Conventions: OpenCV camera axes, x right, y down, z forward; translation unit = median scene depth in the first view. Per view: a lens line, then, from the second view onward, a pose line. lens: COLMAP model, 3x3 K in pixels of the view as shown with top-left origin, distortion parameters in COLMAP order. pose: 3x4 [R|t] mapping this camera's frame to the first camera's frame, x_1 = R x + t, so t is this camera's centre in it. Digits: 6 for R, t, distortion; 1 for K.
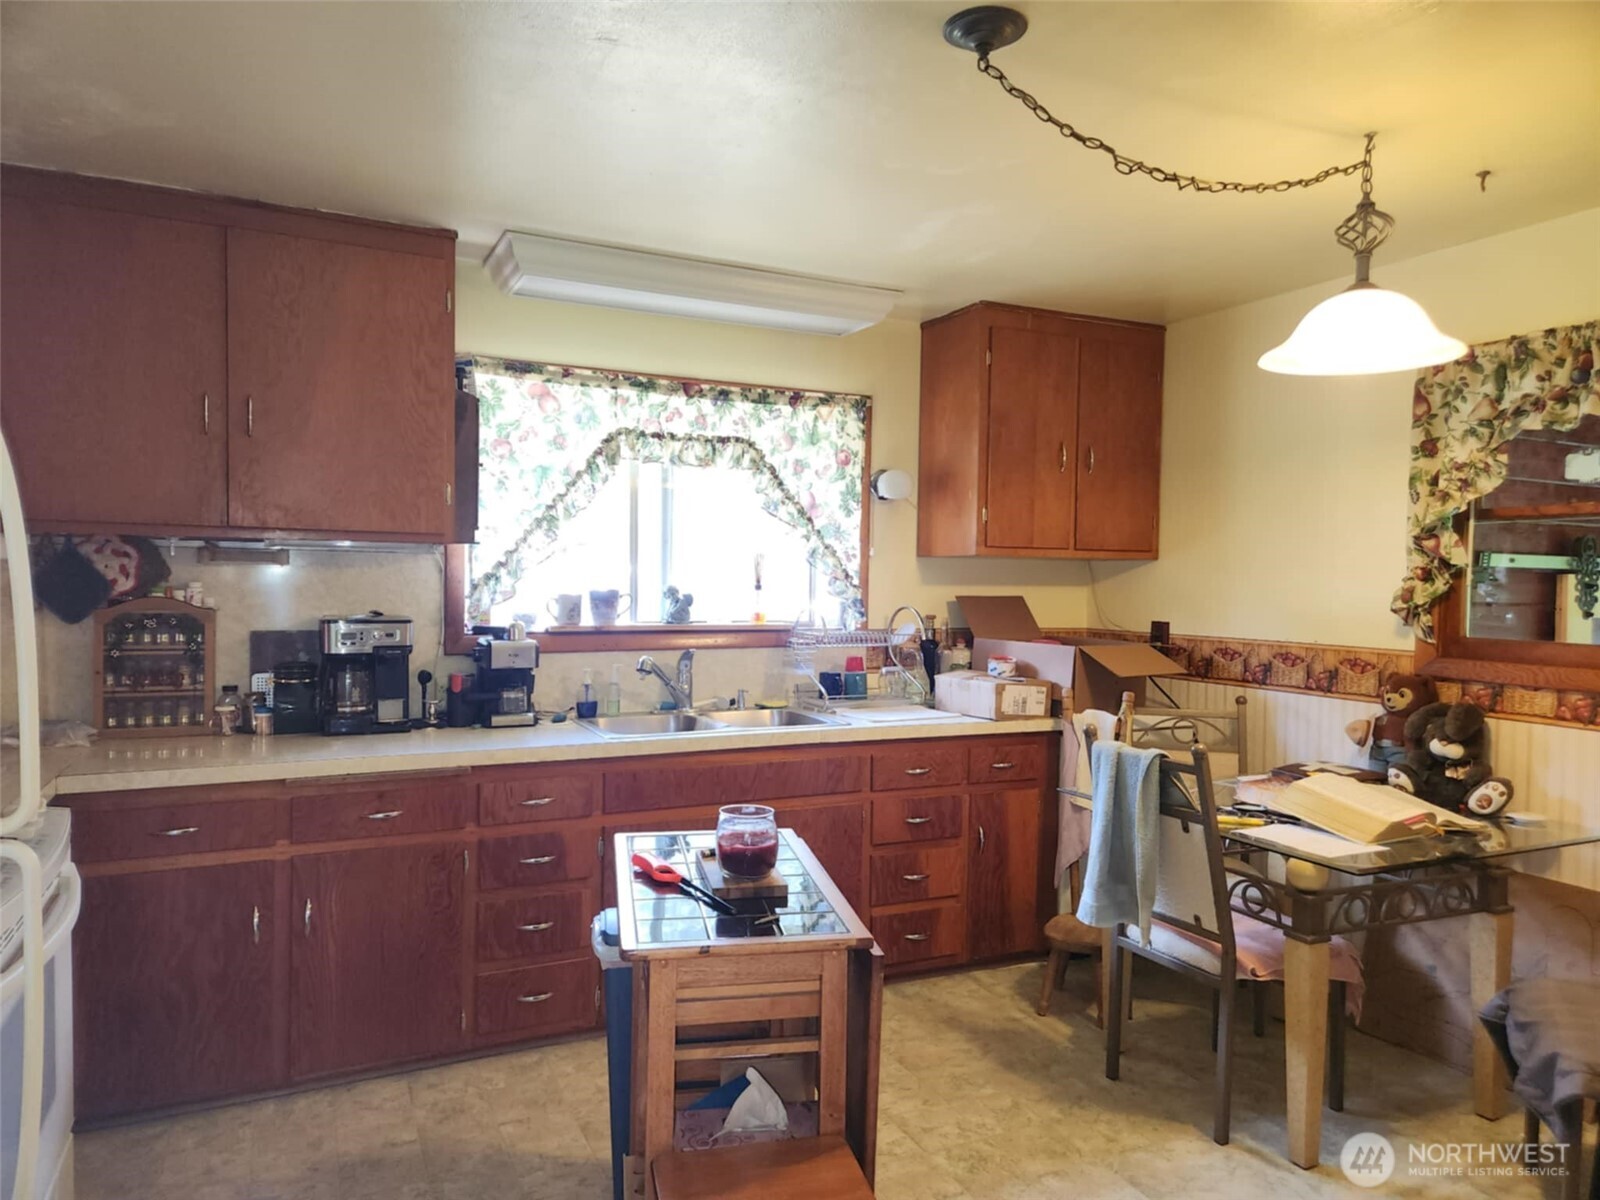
lens RADIAL K [[1076.5, 0, 788.5], [0, 1076.5, 590.8], [0, 0, 1]] dist [0.106289, -0.100272]
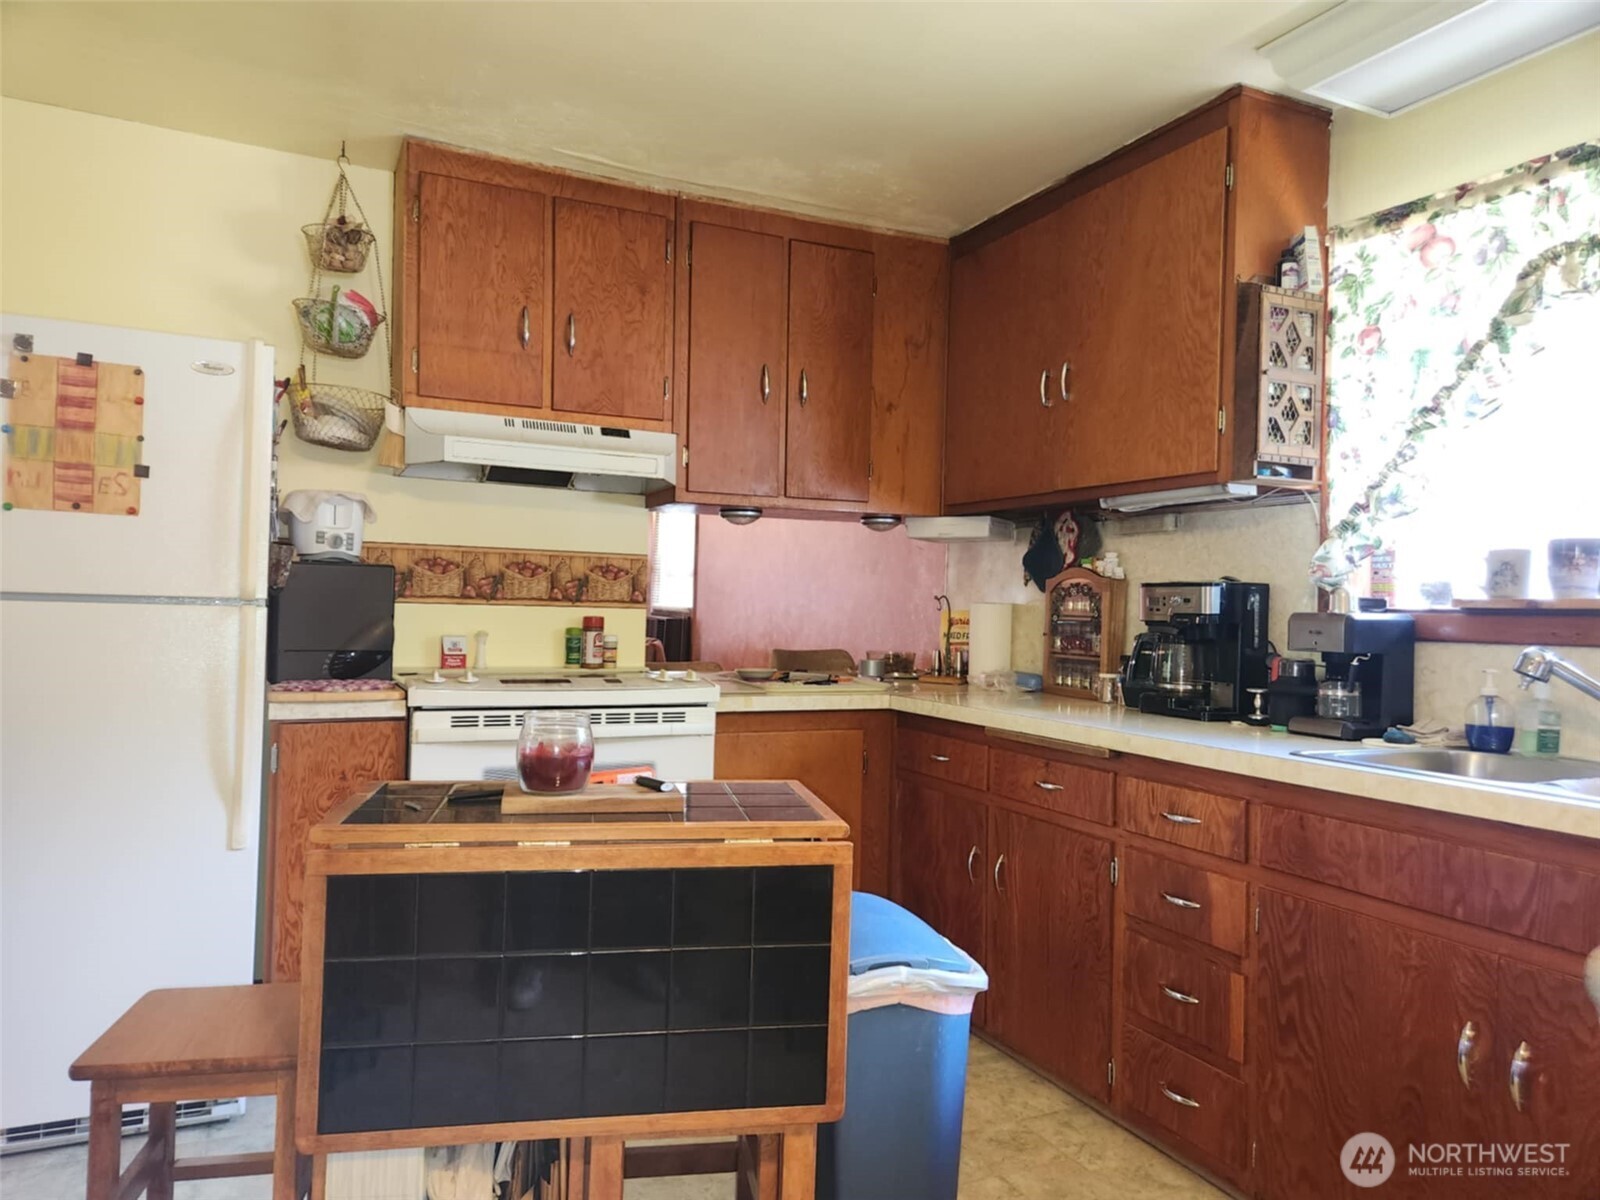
lens RADIAL K [[1076.5, 0, 788.5], [0, 1076.5, 590.8], [0, 0, 1]] dist [0.106289, -0.100272]
pose [[0.006461, -0.035010, -0.999366, 0.431505], [-0.043139, 0.998447, -0.035257, 0.069490], [0.999048, 0.043340, 0.004941, 0.632868]]
